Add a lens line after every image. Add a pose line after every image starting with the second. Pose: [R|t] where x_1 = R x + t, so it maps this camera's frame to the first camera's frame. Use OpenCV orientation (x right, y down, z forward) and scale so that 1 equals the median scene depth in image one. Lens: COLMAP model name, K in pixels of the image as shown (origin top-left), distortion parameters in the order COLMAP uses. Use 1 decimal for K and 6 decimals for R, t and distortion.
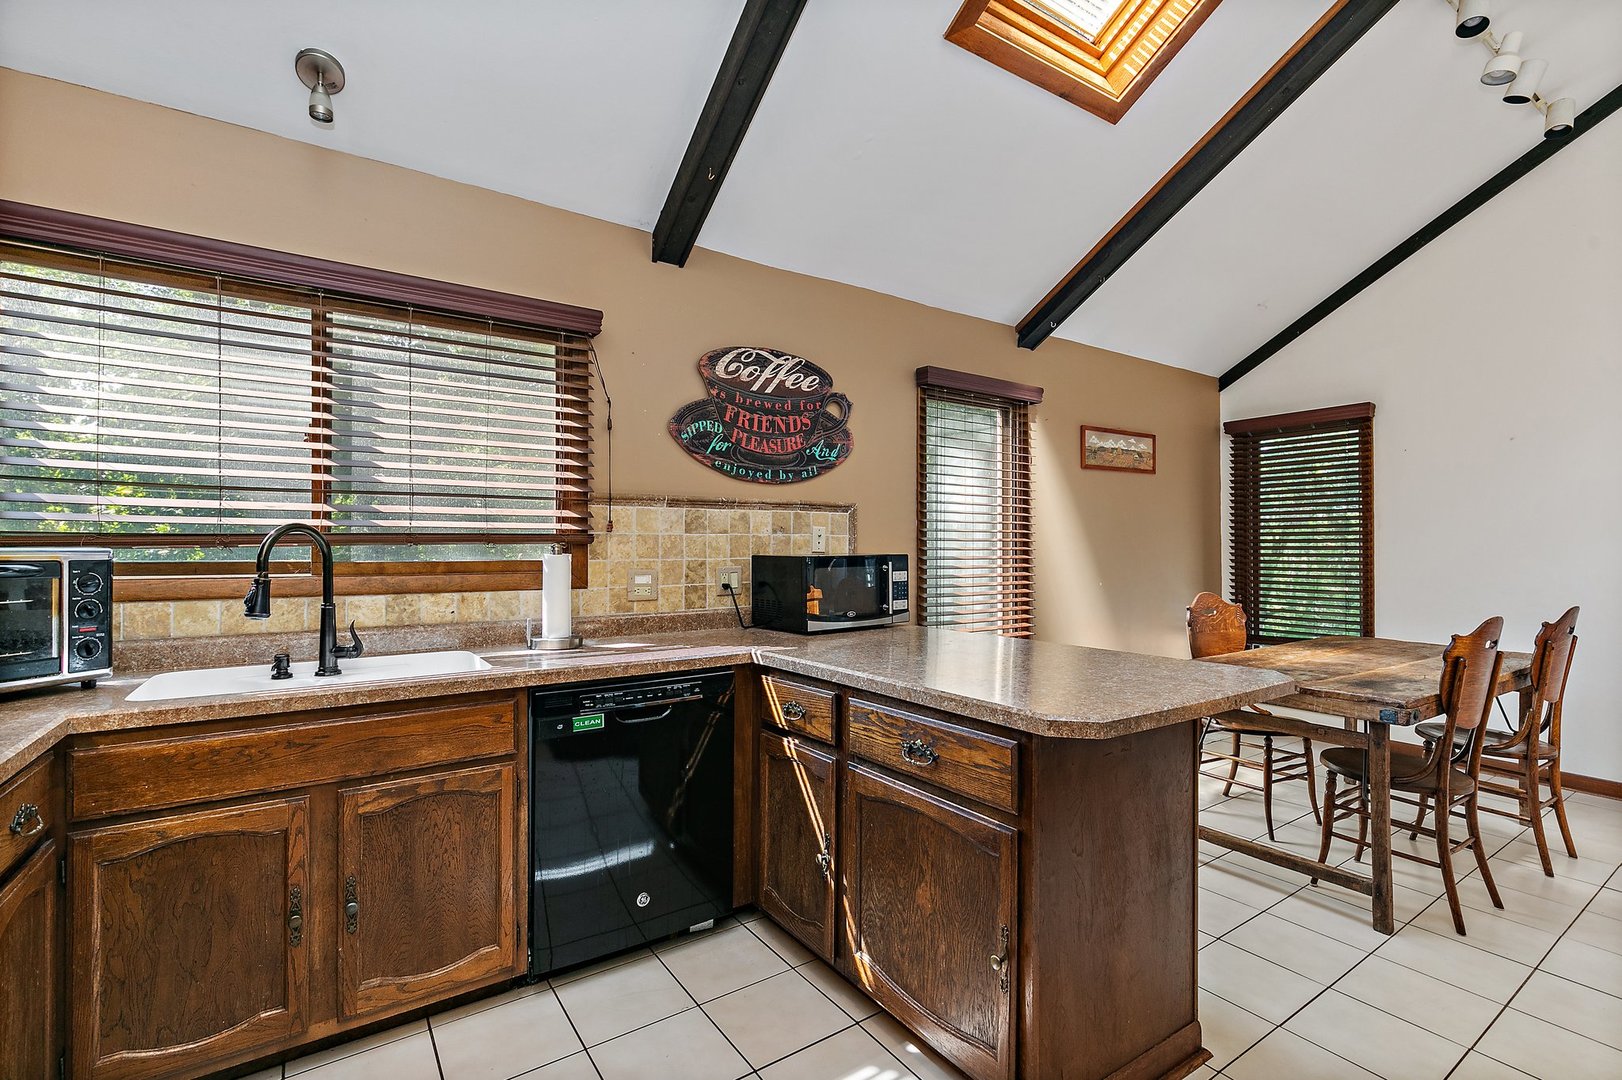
lens RADIAL K [[733.6, 0, 814.6], [0, 733.6, 544.1], [0, 0, 1]] dist [0.005599, -0.001438]
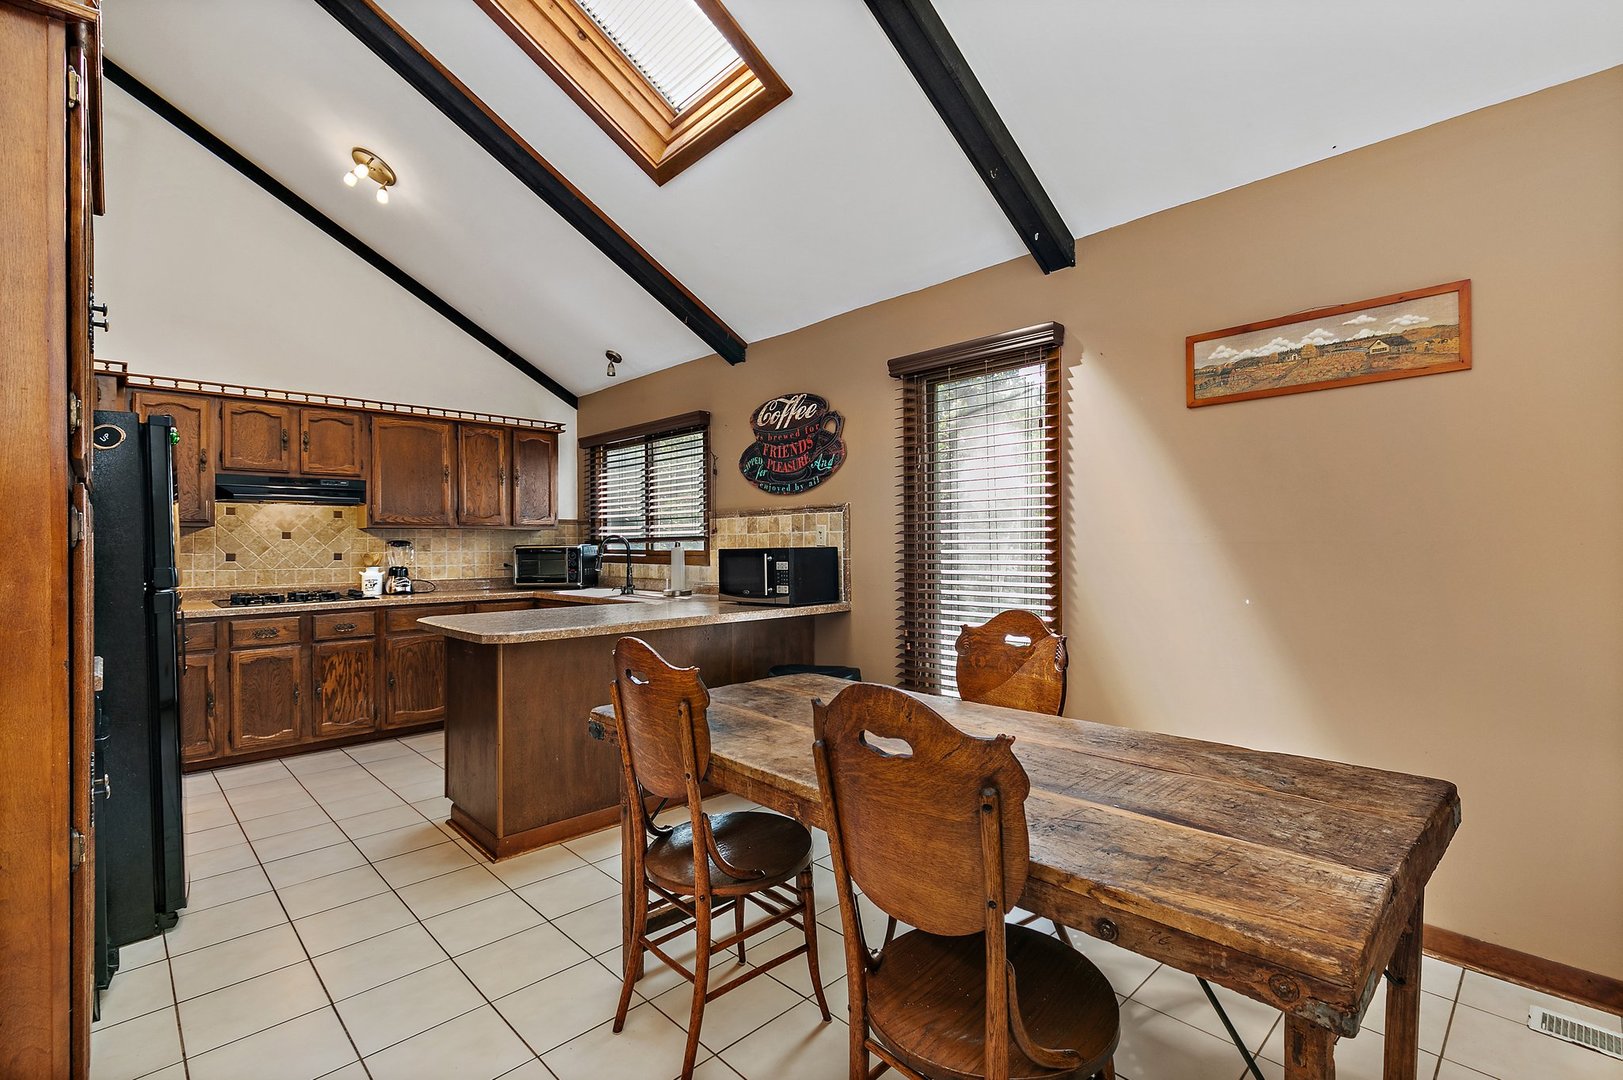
lens RADIAL K [[742.9, 0, 819.6], [0, 742.9, 540.0], [0, 0, 1]] dist [0.004744, -0.003102]
pose [[0.162086, -0.004996, -0.986764, 1.728894], [0.014050, 0.999898, -0.002754, 0.006377], [0.986677, -0.013417, 0.162139, 1.118436]]
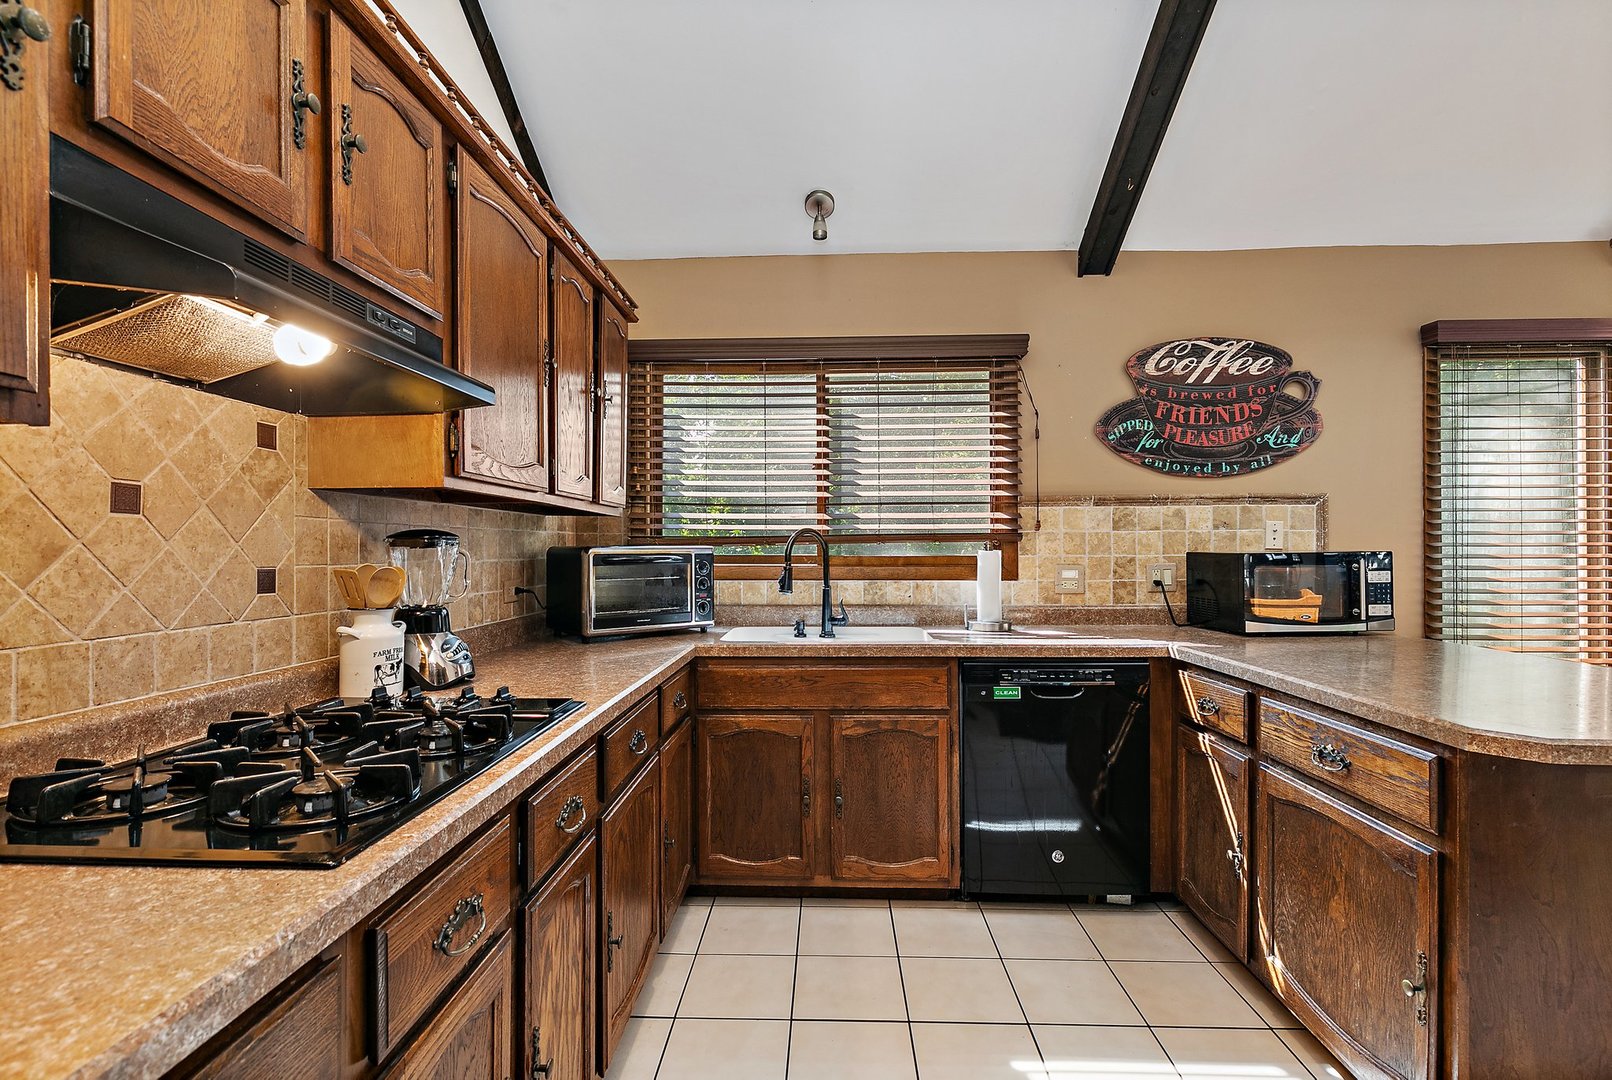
lens RADIAL K [[737.9, 0, 798.6], [0, 737.9, 544.7], [0, 0, 1]] dist [0.004744, -0.003102]
pose [[0.799542, -0.003696, -0.600598, 0.119530], [0.006252, 0.999978, 0.002170, 0.000173], [0.600577, -0.005490, 0.799548, -0.130250]]
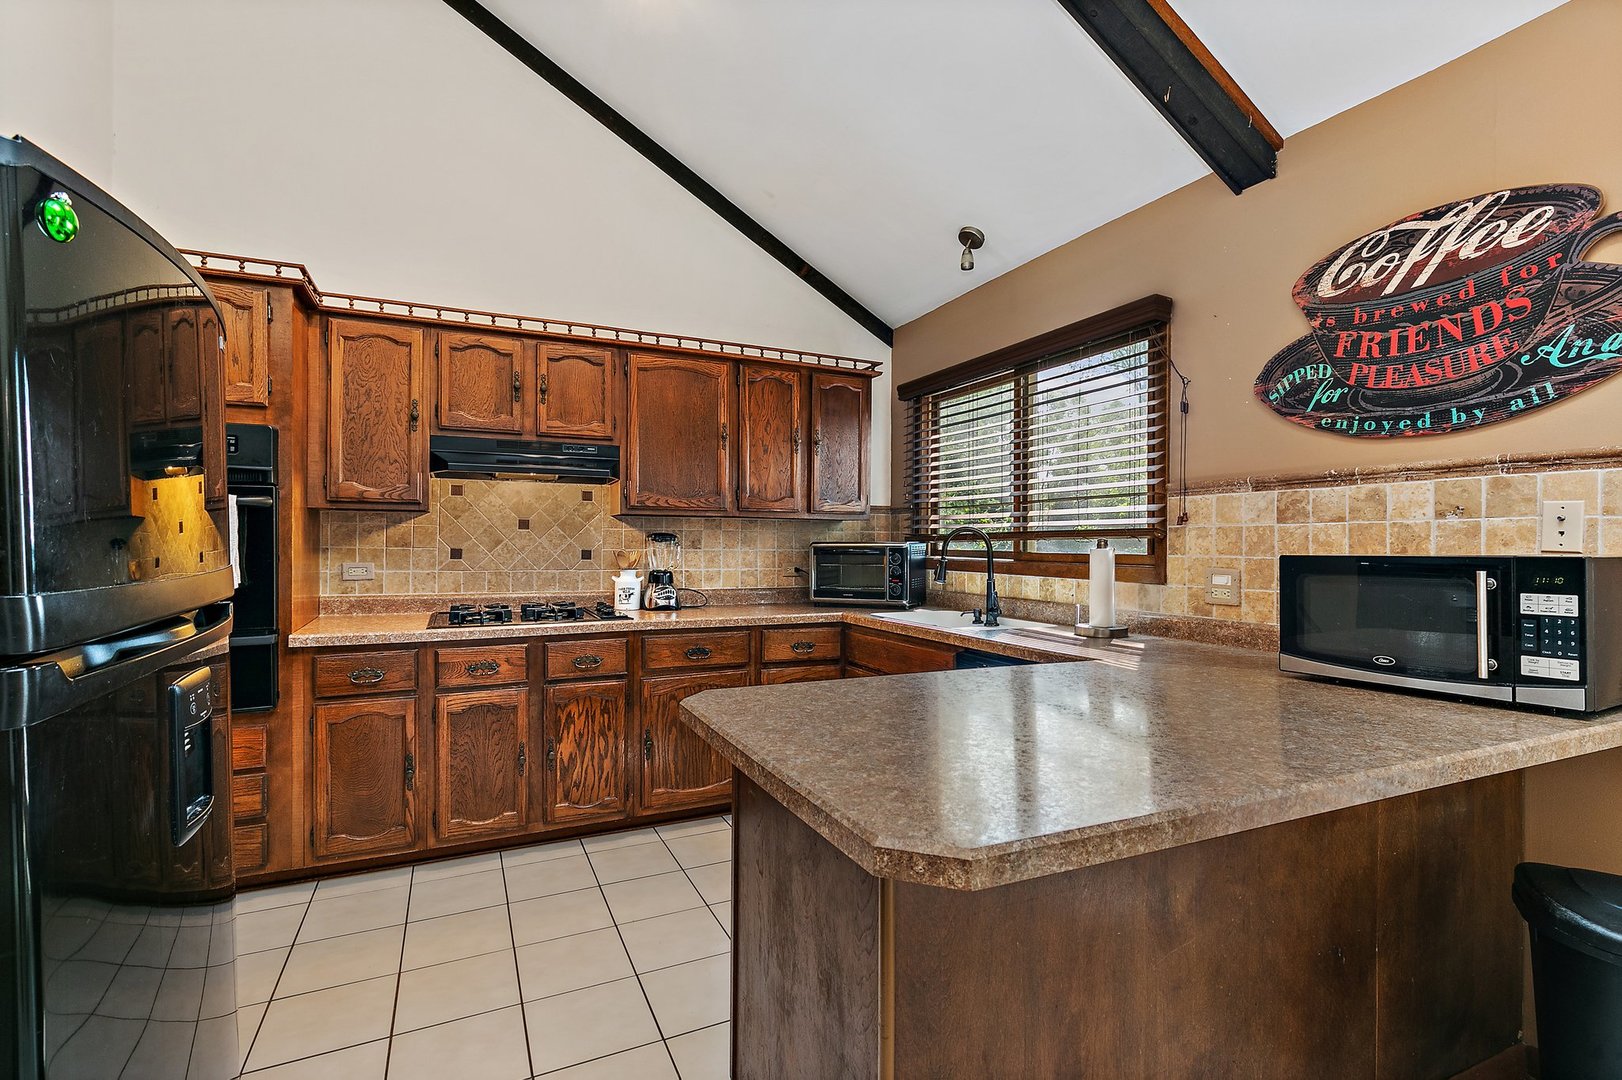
lens RADIAL K [[742.5, 0, 815.0], [0, 742.5, 542.6], [0, 0, 1]] dist [0.004744, -0.003102]
pose [[-0.161763, 0.000653, -0.986829, 0.829550], [0.002441, 0.999997, 0.000262, 0.004882], [0.986827, -0.002367, -0.161764, 0.811934]]
